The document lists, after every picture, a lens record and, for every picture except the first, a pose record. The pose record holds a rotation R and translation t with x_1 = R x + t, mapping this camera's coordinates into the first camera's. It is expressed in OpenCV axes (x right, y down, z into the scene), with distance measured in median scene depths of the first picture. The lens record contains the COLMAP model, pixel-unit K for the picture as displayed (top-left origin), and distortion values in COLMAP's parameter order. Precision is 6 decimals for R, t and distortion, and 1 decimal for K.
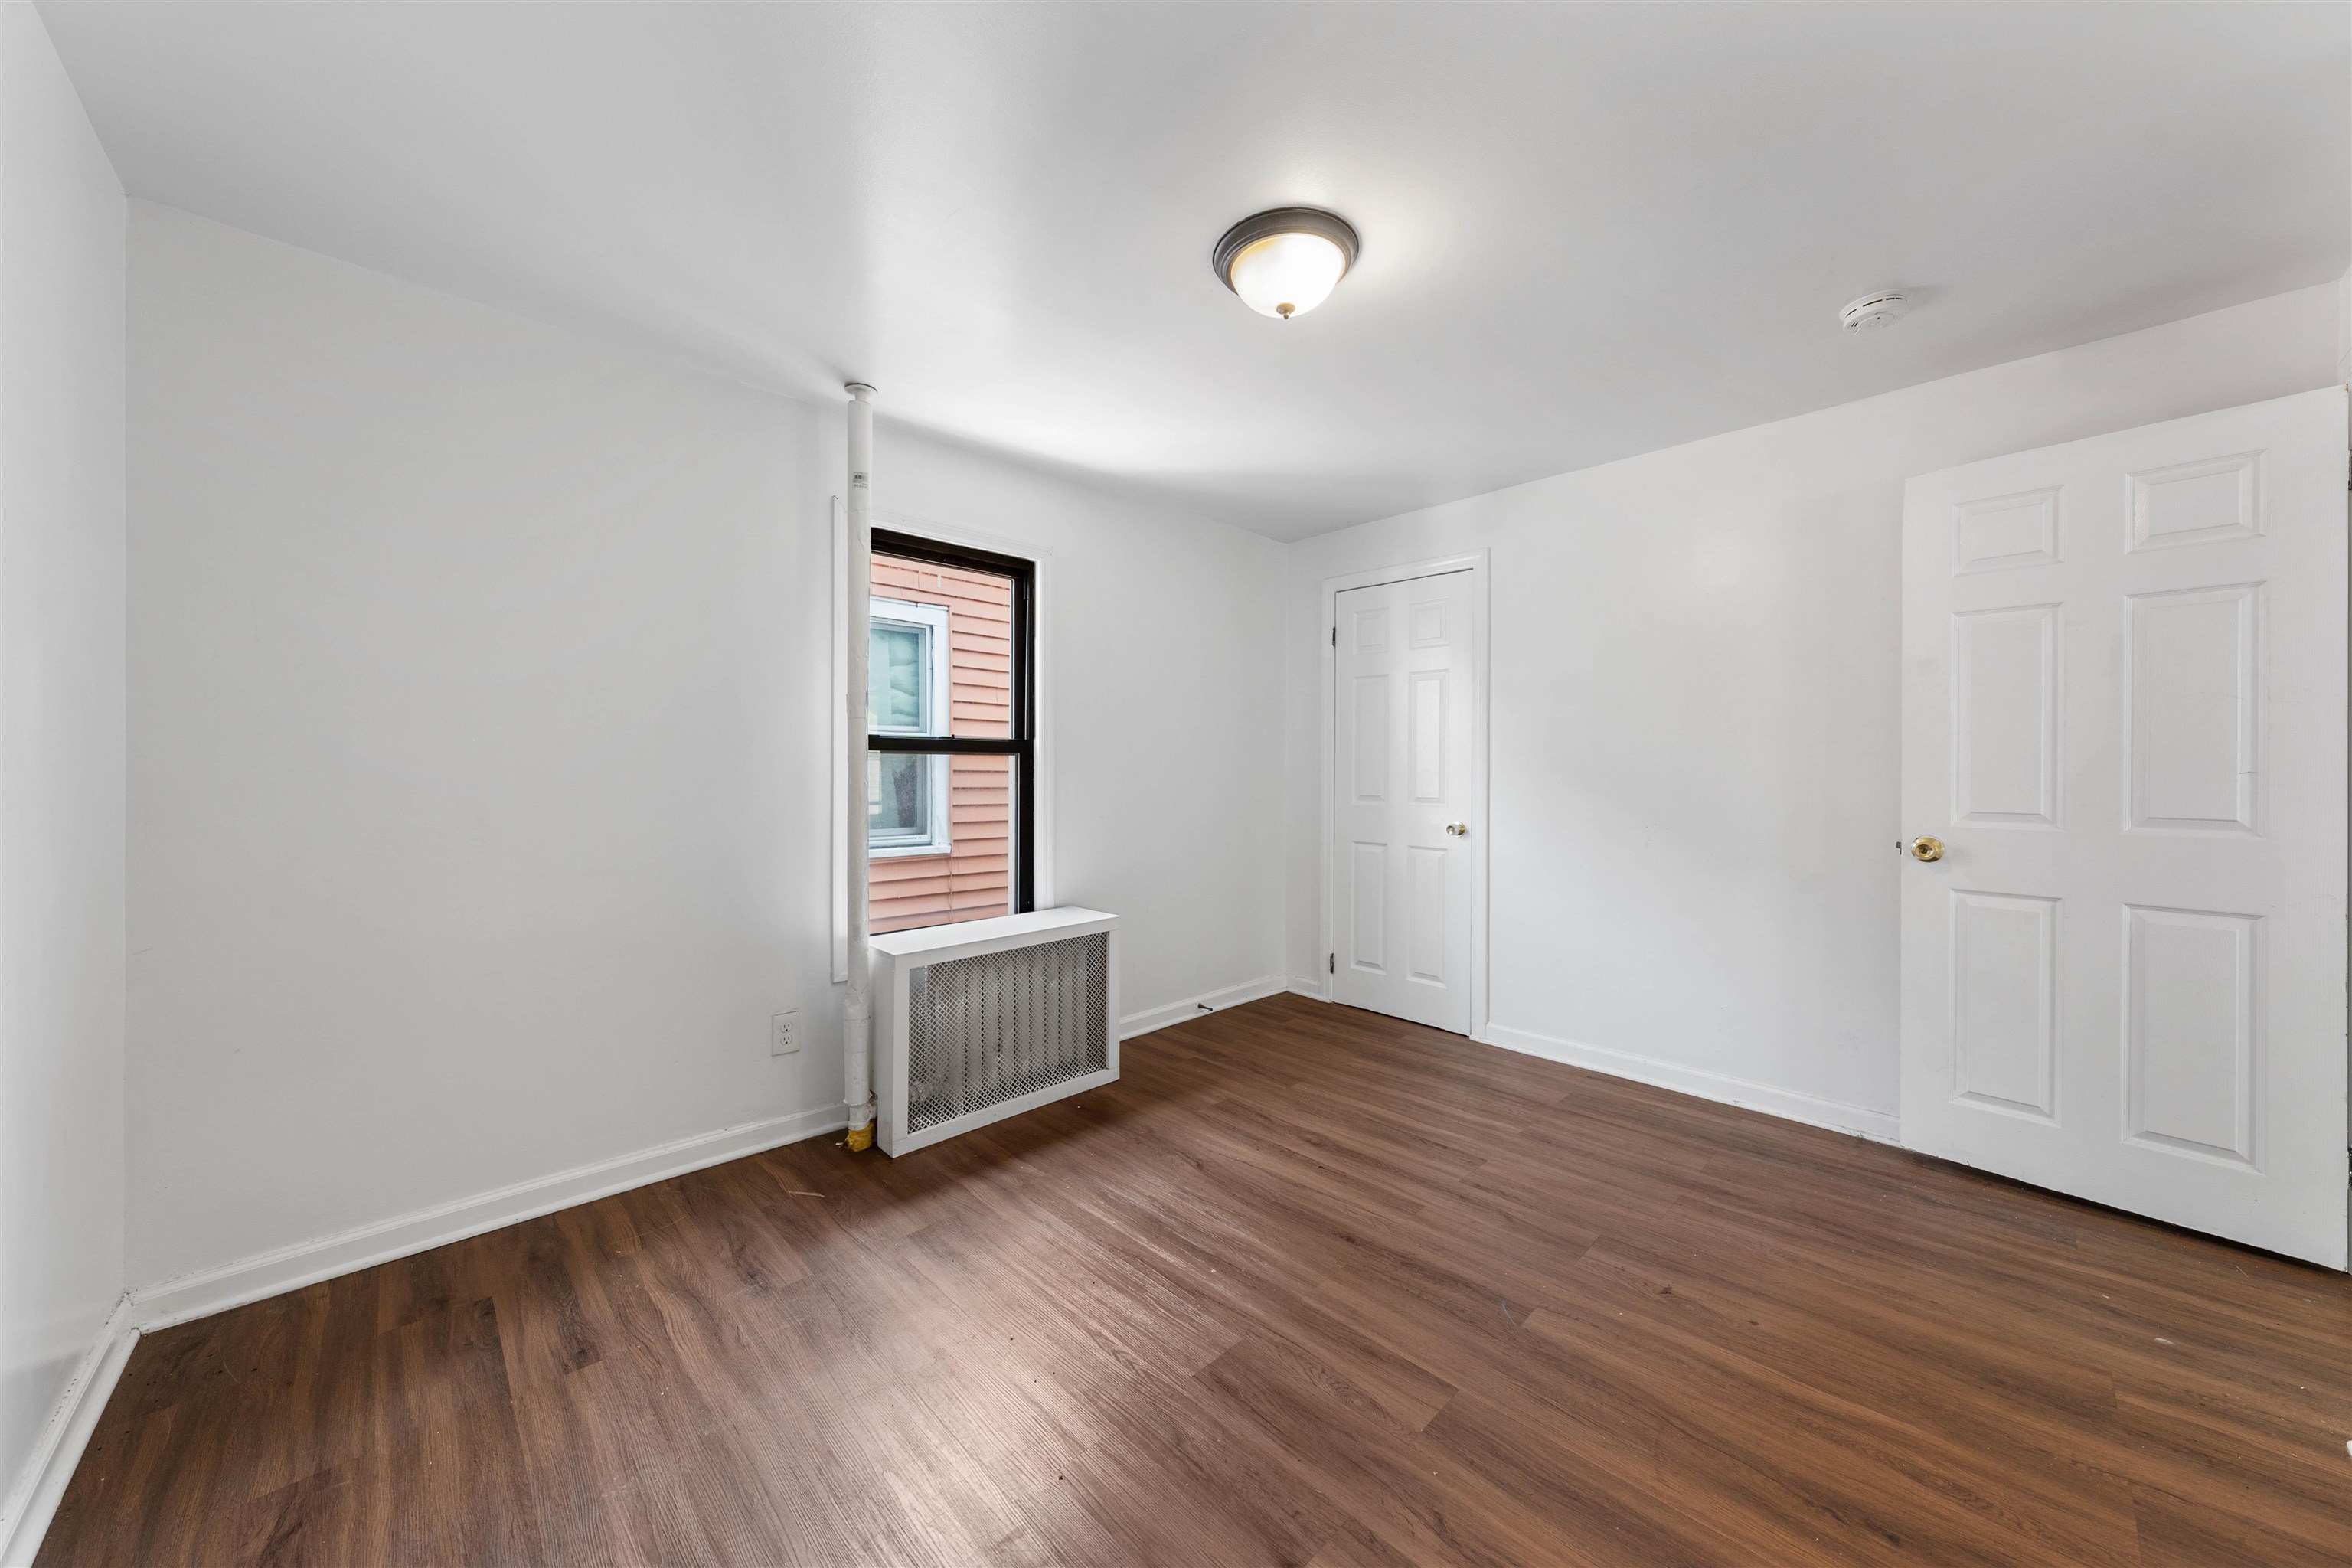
lens RADIAL K [[814.3, 0, 1176.0], [0, 814.3, 784.0], [0, 0, 1]] dist [-0.000337, 0.000045]
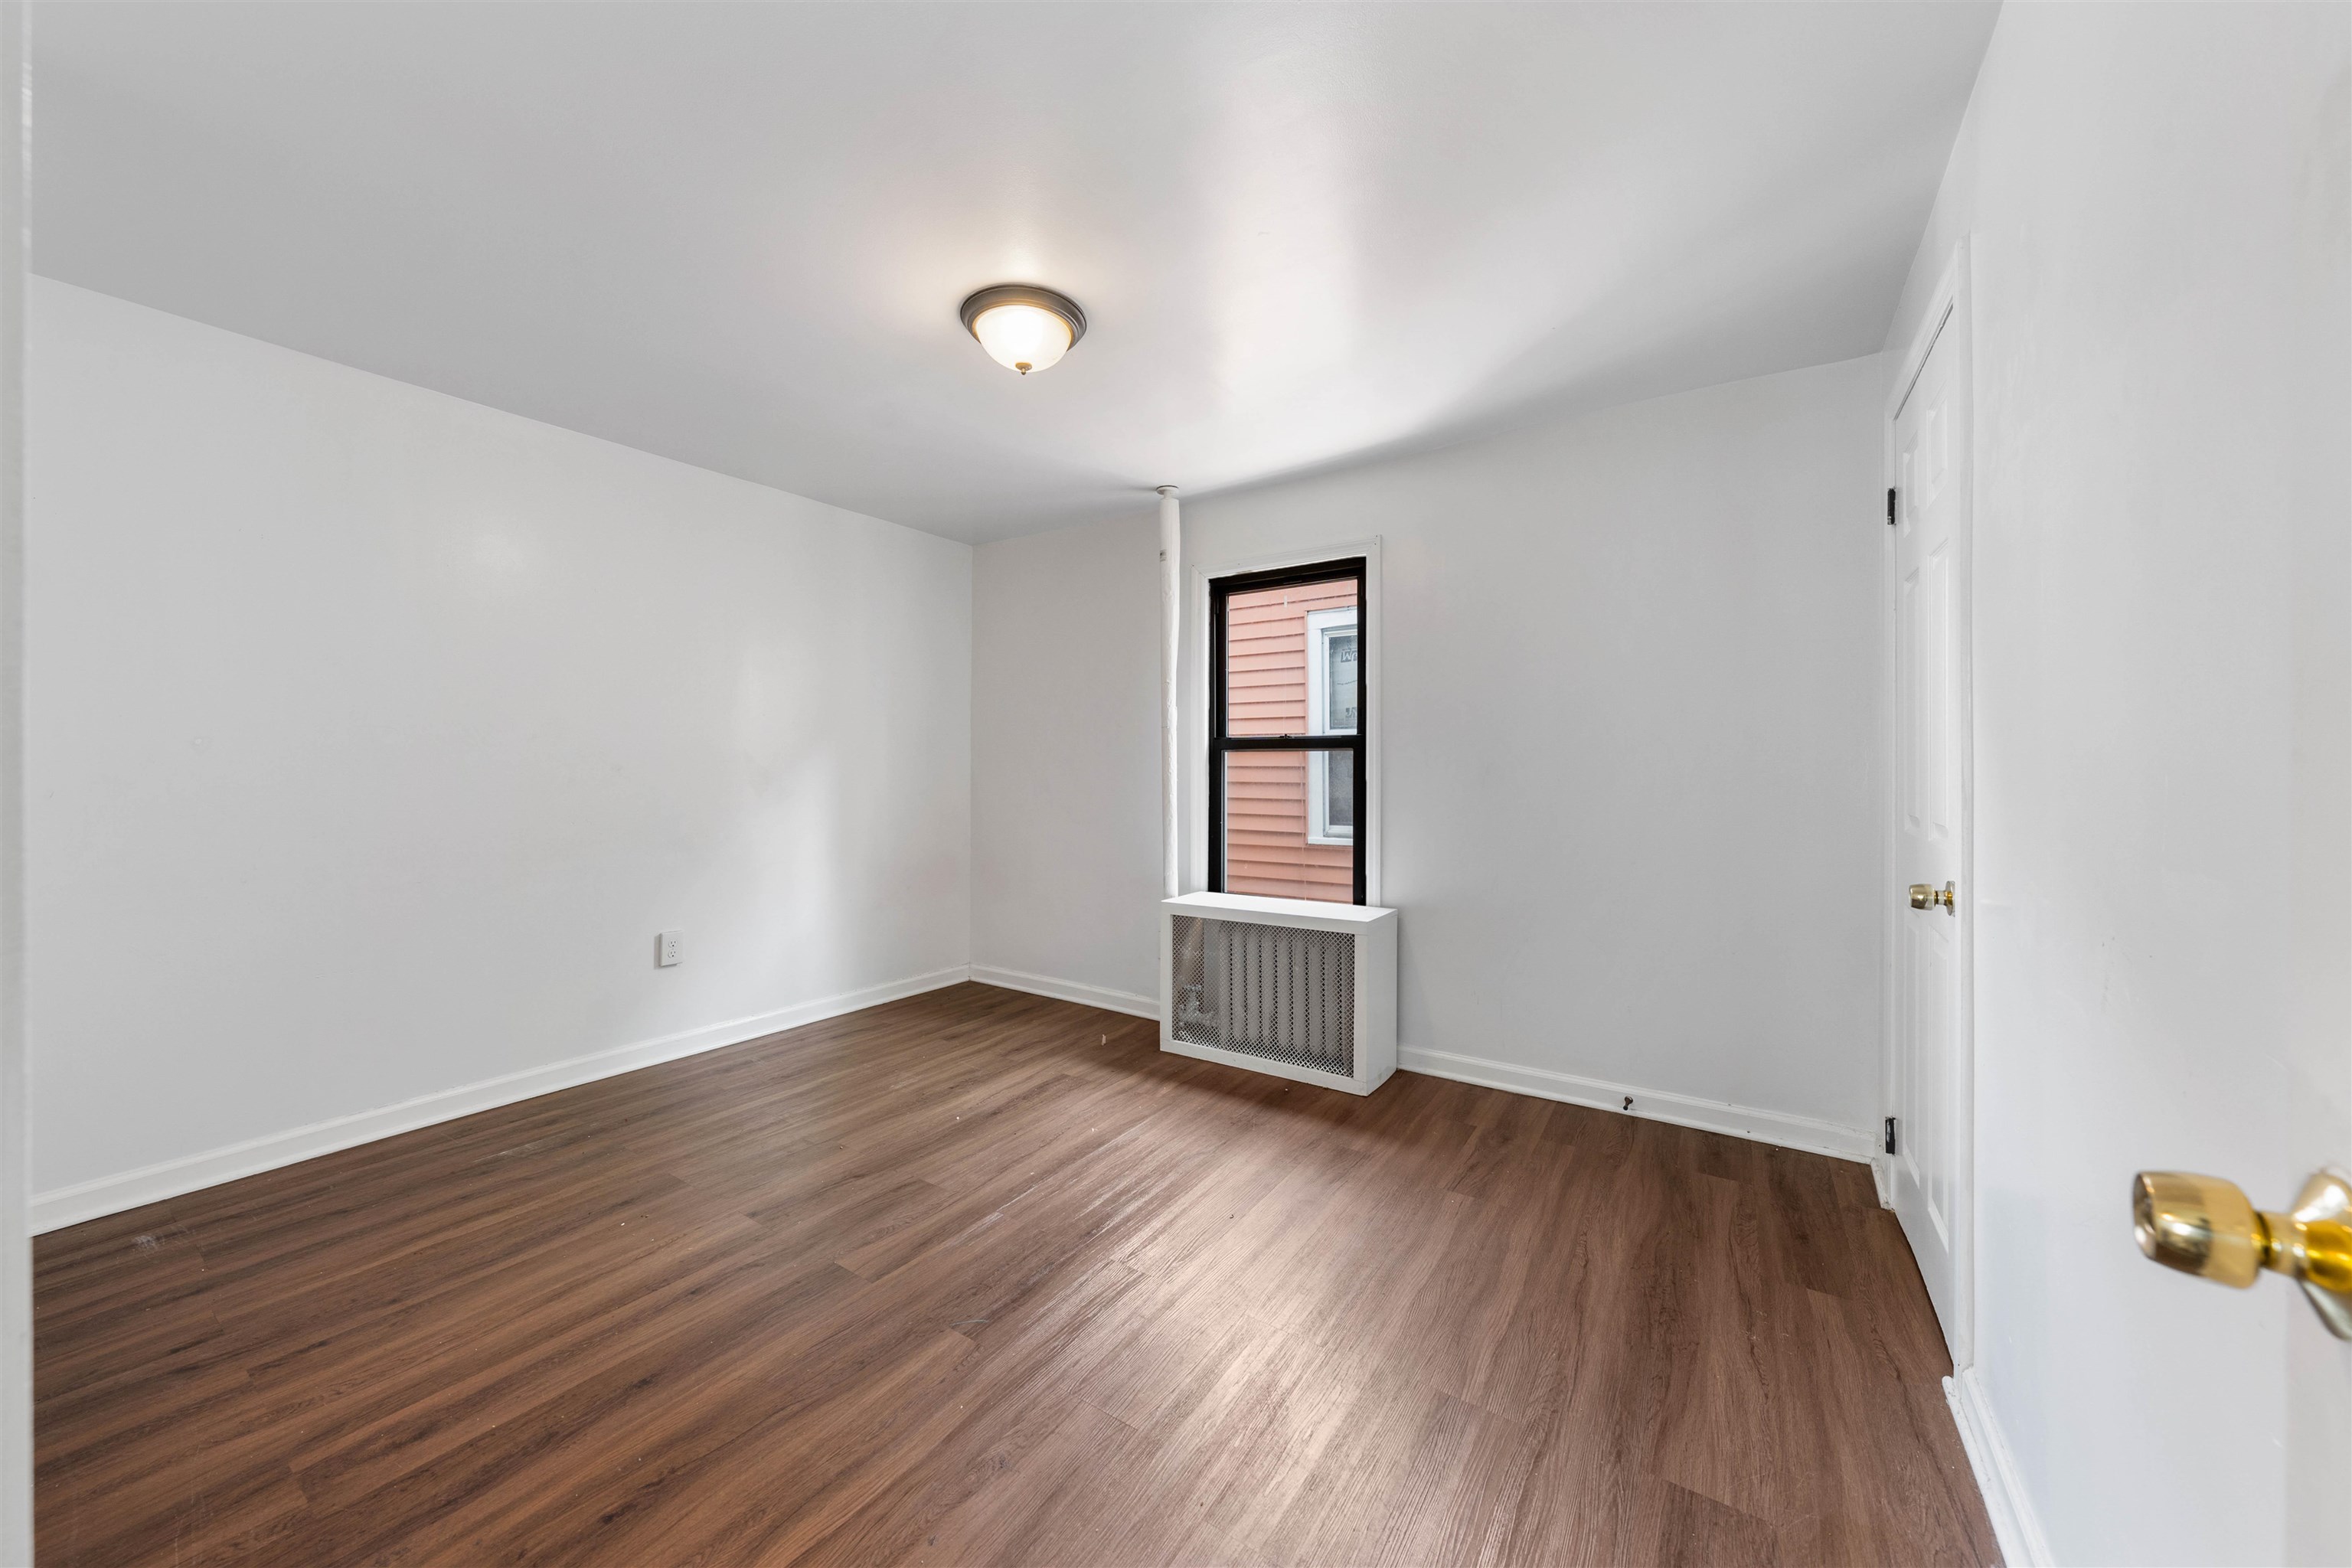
lens RADIAL K [[813.8, 0, 1174.0], [0, 813.8, 771.6], [0, 0, 1]] dist [-0.001495, -0.000204]
pose [[0.220385, 0.005817, -0.975396, 1.030033], [-0.014918, 0.999885, 0.002592, -0.015438], [0.975299, 0.013980, 0.220446, 0.738219]]
